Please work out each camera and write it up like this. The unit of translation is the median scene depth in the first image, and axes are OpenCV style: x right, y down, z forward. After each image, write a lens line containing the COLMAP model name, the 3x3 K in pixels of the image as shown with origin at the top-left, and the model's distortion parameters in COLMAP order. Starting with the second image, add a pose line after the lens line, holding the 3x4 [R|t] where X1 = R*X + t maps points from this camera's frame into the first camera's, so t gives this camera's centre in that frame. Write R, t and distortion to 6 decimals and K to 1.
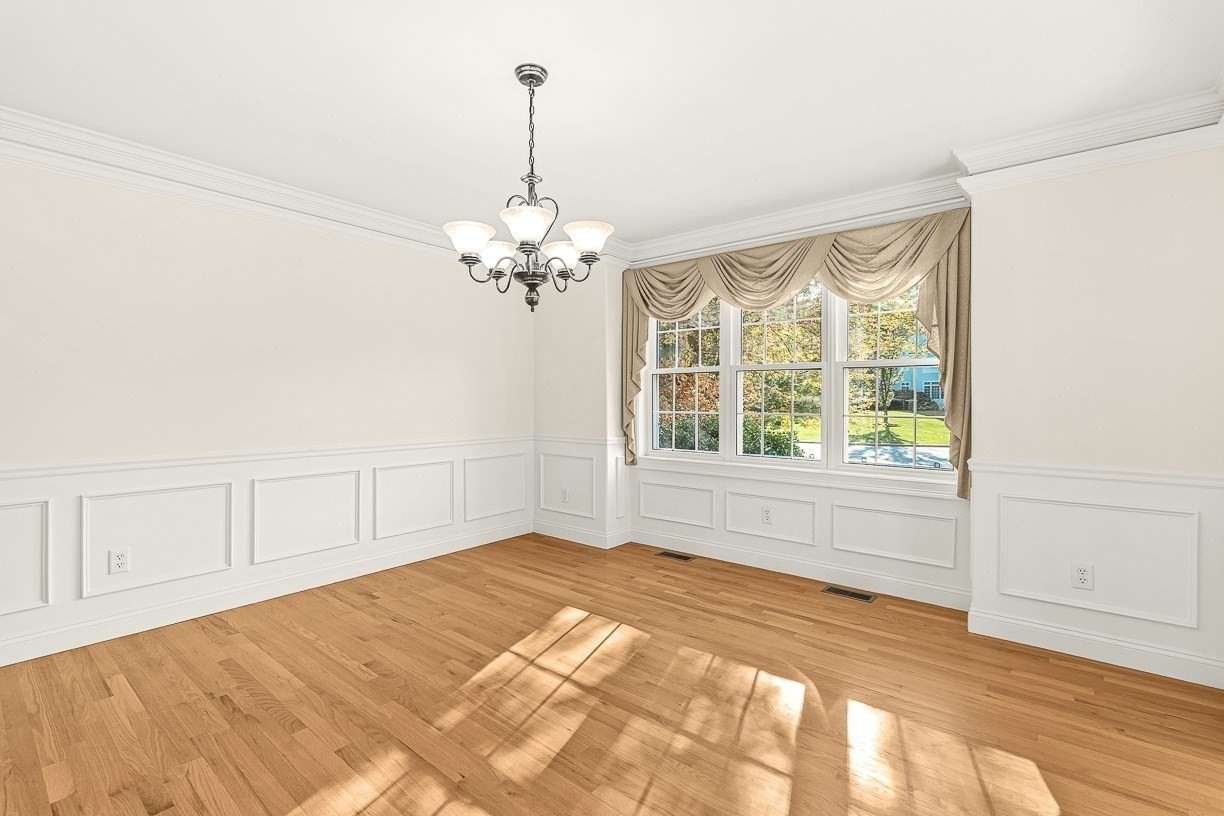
lens RADIAL K [[546.6, 0, 613.9], [0, 546.6, 397.6], [0, 0, 1]] dist [0.001333, -0.001207]
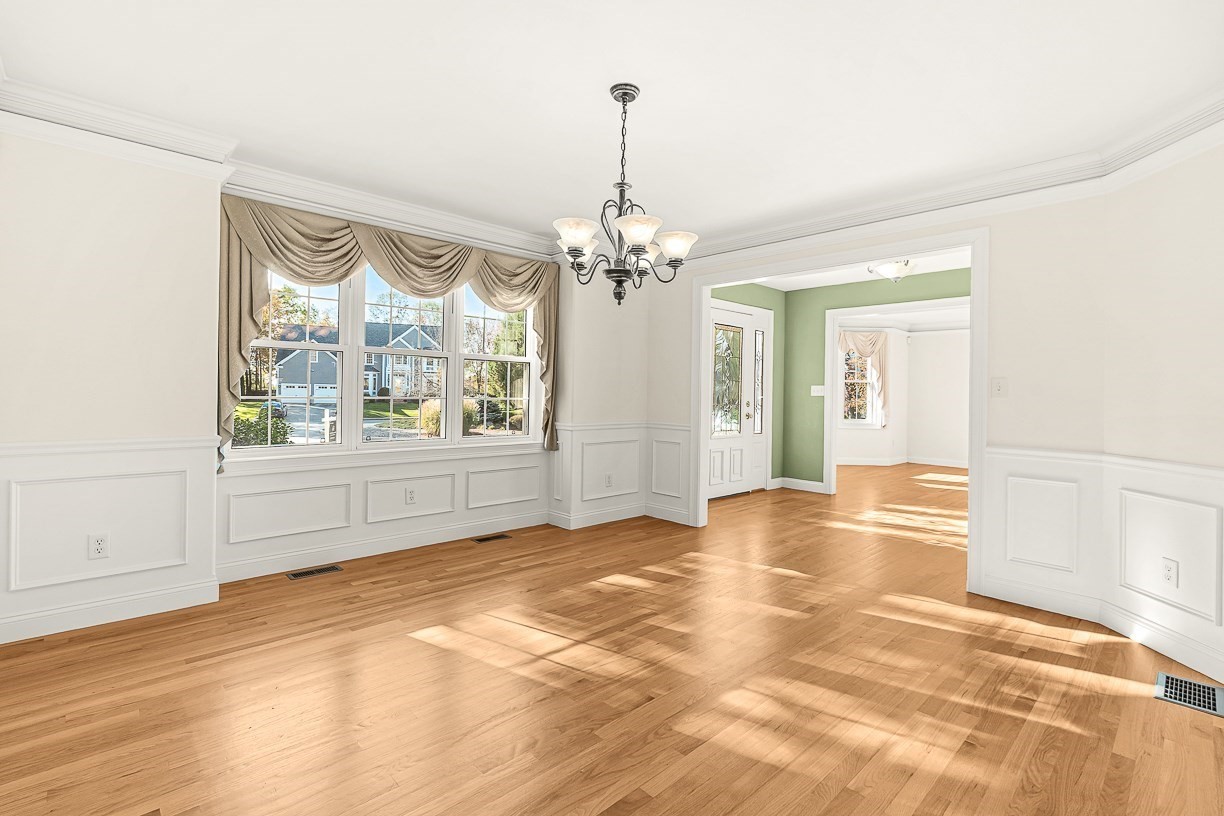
lens RADIAL K [[546.6, 0, 613.5], [0, 546.6, 411.2], [0, 0, 1]] dist [0.001333, -0.001207]
pose [[0.140915, -0.034297, 0.989427, -0.787689], [-0.020145, 0.999093, 0.037502, 0.007671], [-0.989817, -0.025217, 0.140096, 0.546793]]
